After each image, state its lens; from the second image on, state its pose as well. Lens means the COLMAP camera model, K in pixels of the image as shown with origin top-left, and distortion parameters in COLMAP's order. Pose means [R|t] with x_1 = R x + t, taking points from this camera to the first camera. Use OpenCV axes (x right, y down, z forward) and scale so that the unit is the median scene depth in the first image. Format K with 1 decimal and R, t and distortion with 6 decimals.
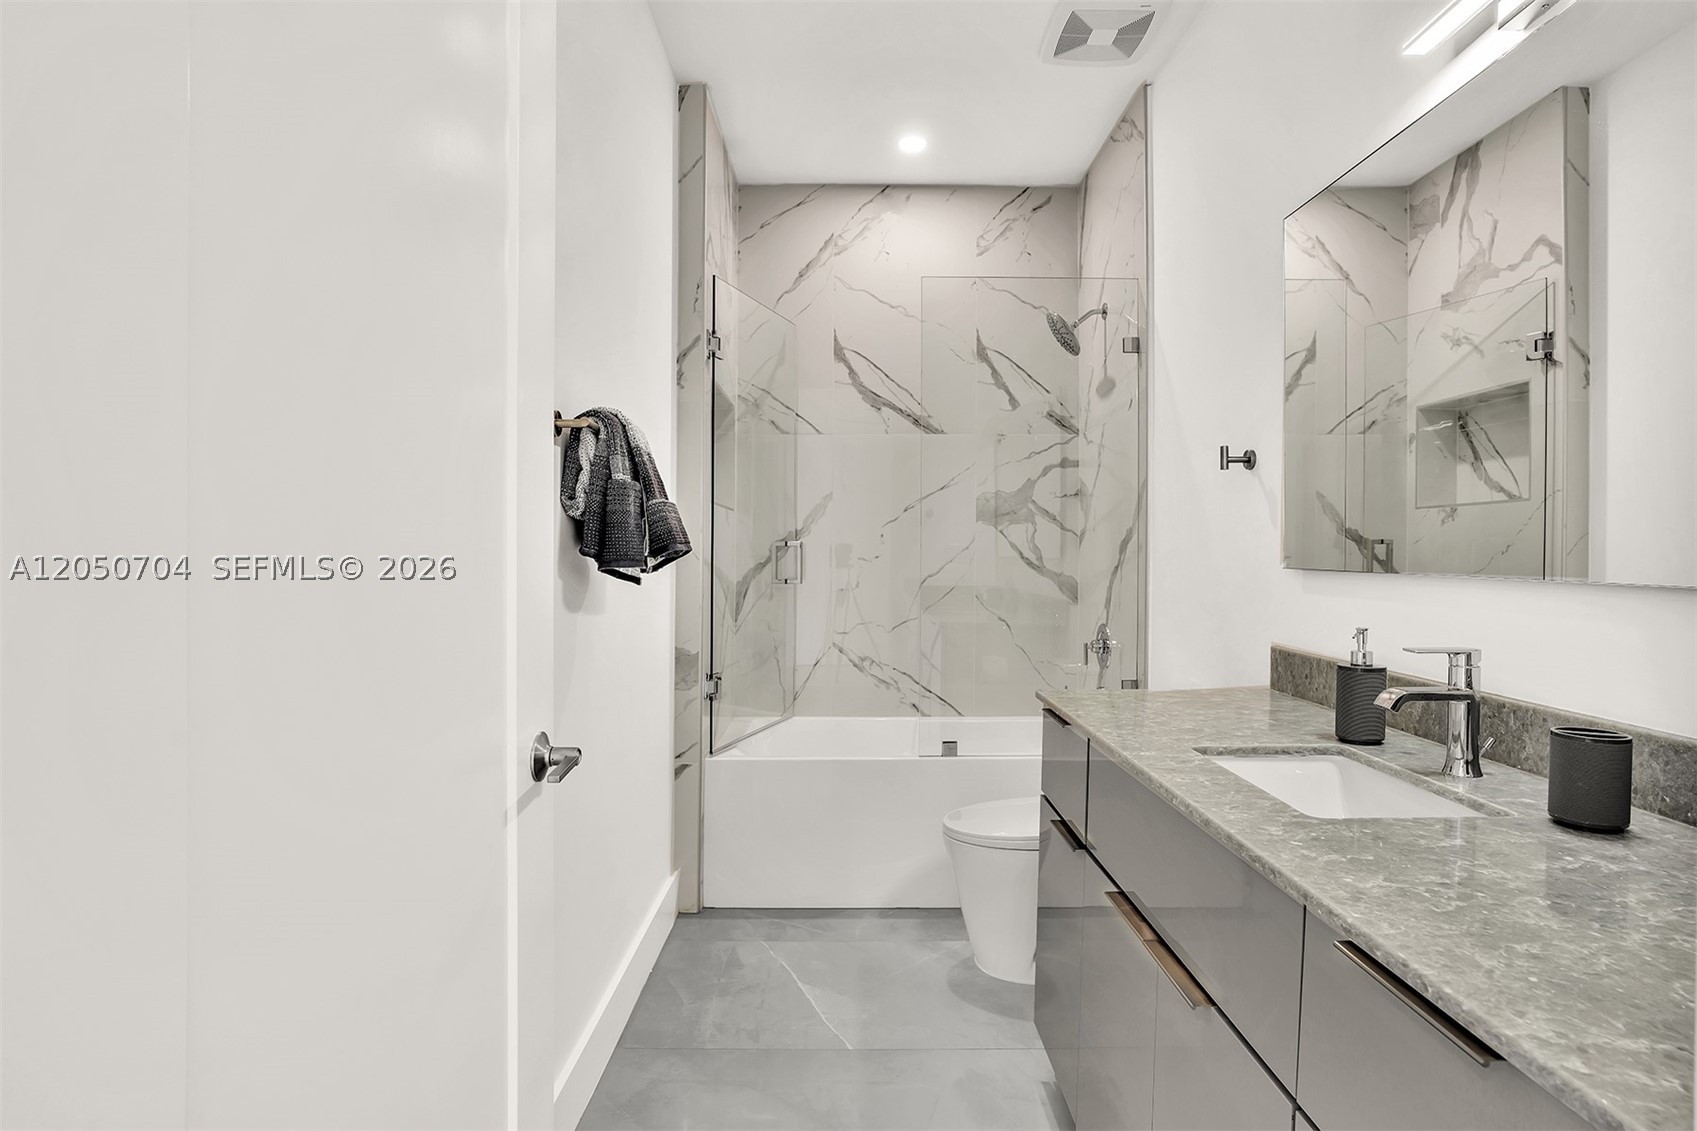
lens RADIAL K [[886.2, 0, 847.1], [0, 886.2, 539.1], [0, 0, 1]] dist [-0.050935, 0.025064]
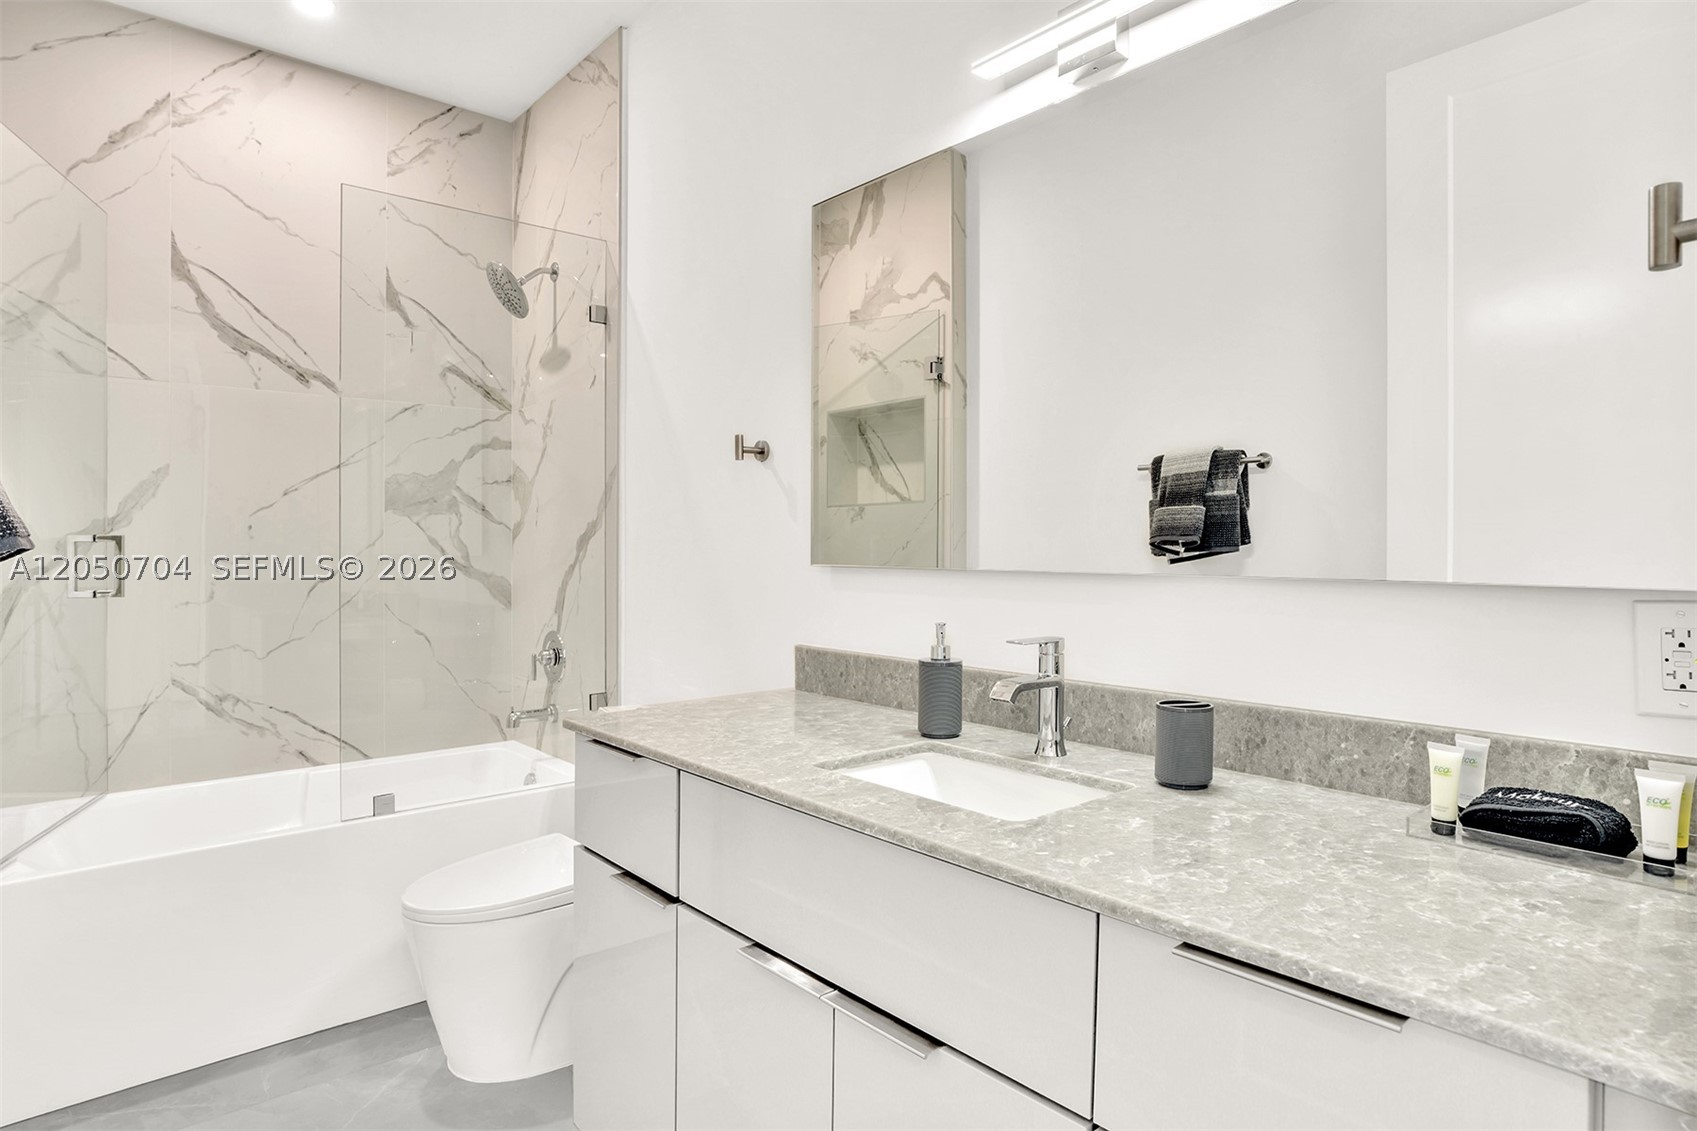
lens RADIAL K [[950.1, 0, 842.0], [0, 950.1, 540.7], [0, 0, 1]] dist [-0.059811, 0.030278]
pose [[0.760508, 0.001598, 0.649327, -0.107173], [-0.005984, 0.999972, 0.004548, 0.000967], [-0.649301, -0.007344, 0.760496, 0.119599]]
